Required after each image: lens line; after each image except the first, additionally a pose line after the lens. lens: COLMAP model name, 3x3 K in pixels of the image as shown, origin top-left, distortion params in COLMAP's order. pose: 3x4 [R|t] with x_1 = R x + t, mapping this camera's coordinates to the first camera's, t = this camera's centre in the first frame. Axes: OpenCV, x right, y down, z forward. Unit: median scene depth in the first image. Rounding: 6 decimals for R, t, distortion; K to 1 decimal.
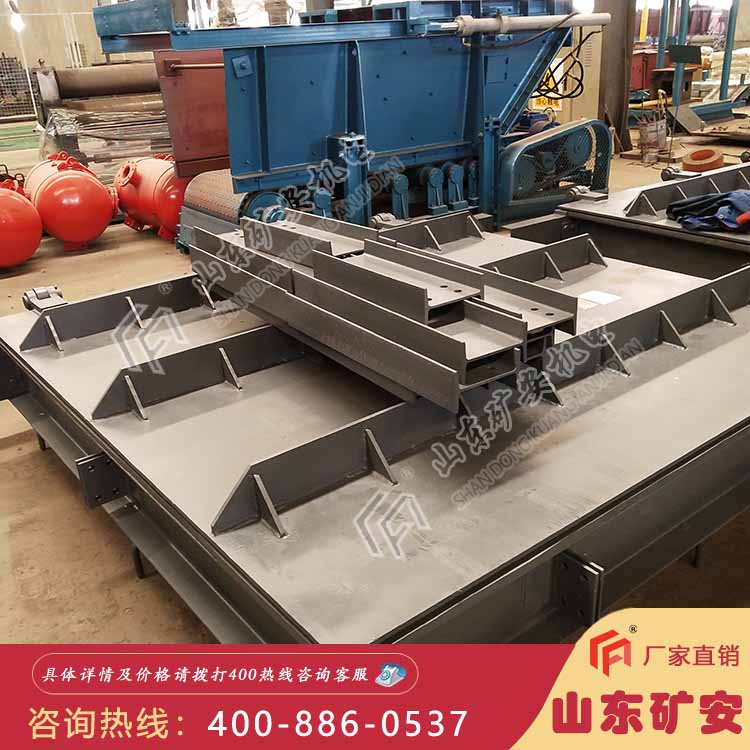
lens RADIAL K [[784.8, 0, 380.2], [0, 784.8, 369.9], [0, 0, 1]] dist [-0.043890, 0.100485]
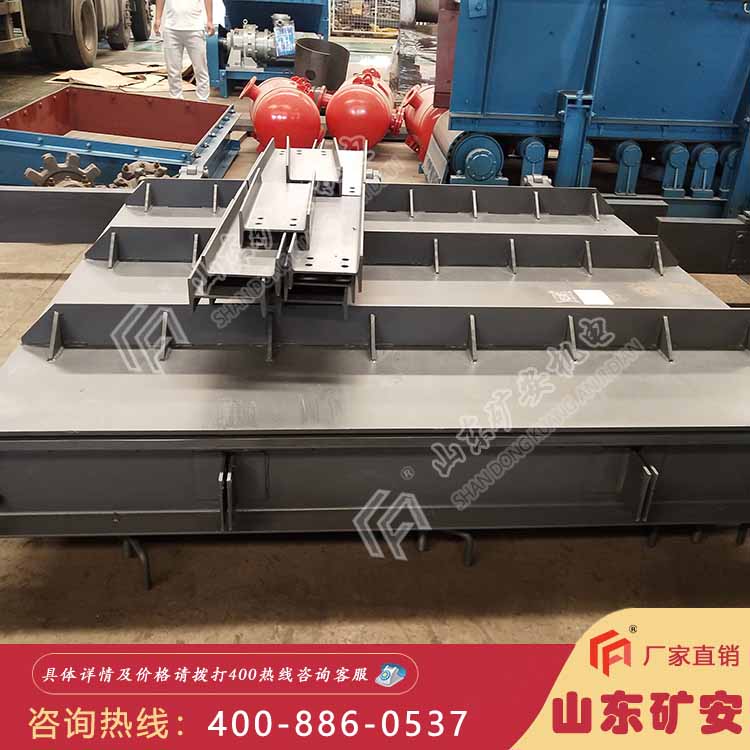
lens RADIAL K [[784.8, 0, 380.2], [0, 784.8, 369.9], [0, 0, 1]] dist [-0.043890, 0.100485]
pose [[0.834242, 0.325367, -0.445170, 0.270474], [-0.294917, 0.945454, 0.138348, -0.033923], [0.465902, 0.015872, 0.884694, 0.032003]]
